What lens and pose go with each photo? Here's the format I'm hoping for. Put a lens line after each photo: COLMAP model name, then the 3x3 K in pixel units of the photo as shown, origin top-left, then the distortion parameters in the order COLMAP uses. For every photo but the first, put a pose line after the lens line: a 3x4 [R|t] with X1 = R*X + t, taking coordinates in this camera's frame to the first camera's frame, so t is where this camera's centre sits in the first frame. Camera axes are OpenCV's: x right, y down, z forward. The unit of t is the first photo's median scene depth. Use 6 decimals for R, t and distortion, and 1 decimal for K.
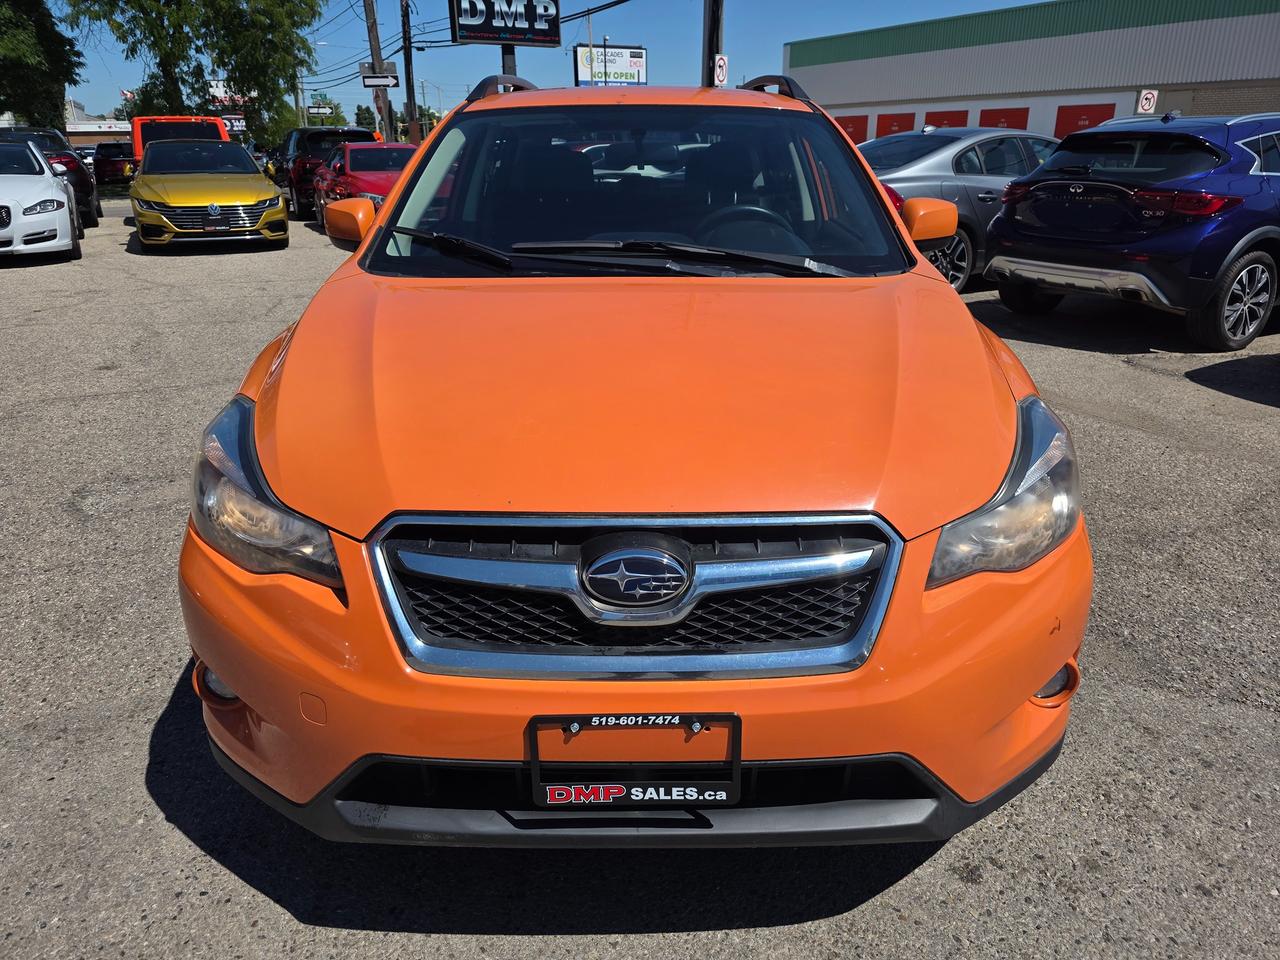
lens RADIAL K [[873.3, 0, 637.6], [0, 873.3, 473.7], [0, 0, 1]] dist [0.012838, -0.008367]
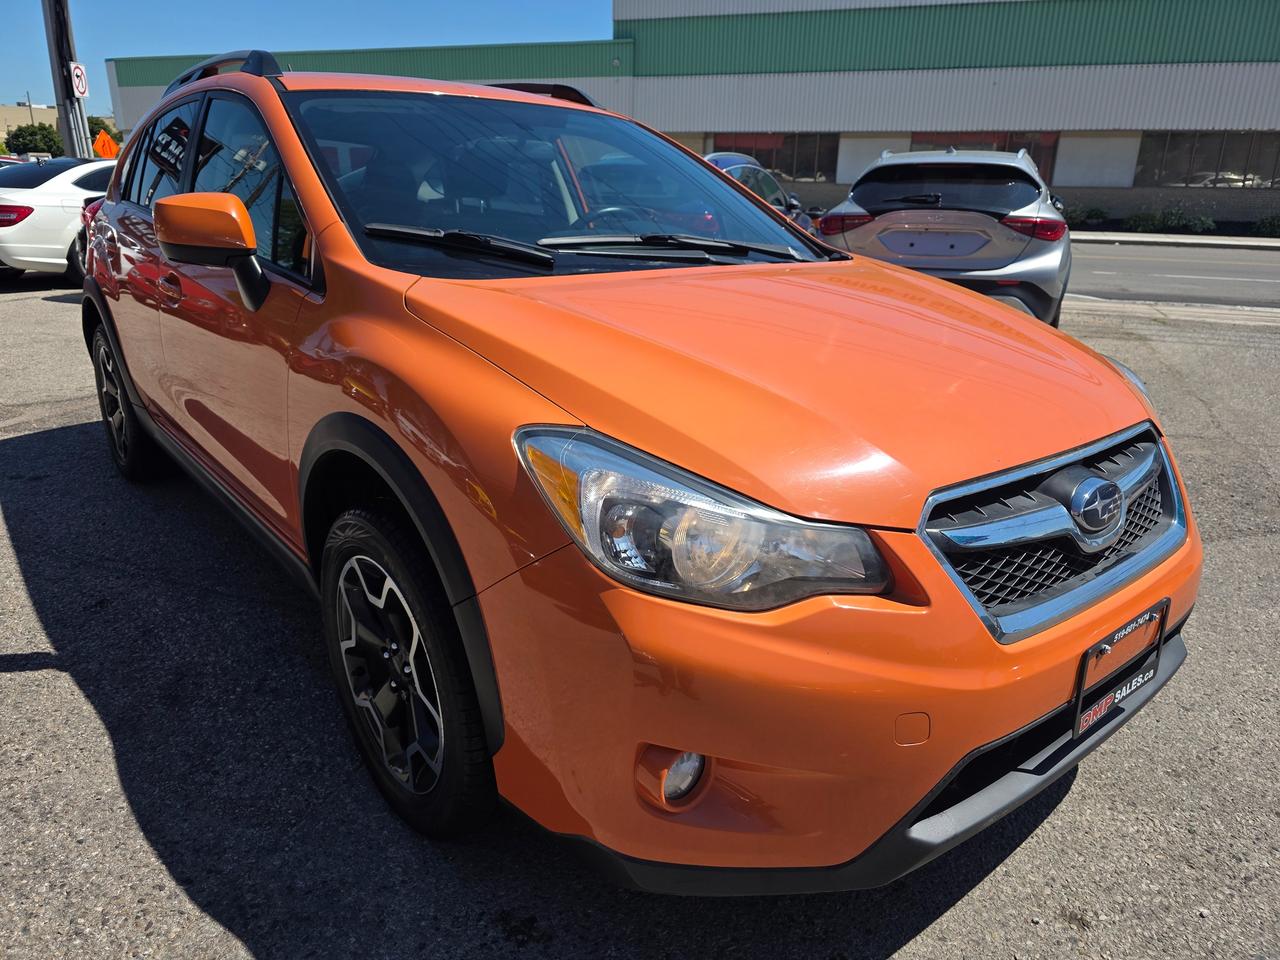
lens RADIAL K [[873.3, 0, 637.6], [0, 873.3, 473.7], [0, 0, 1]] dist [0.012838, -0.008367]
pose [[0.776468, -0.178632, 0.604308, -0.663052], [0.199541, 0.979330, 0.033100, -0.042716], [-0.597730, 0.094883, 0.796063, 0.270988]]
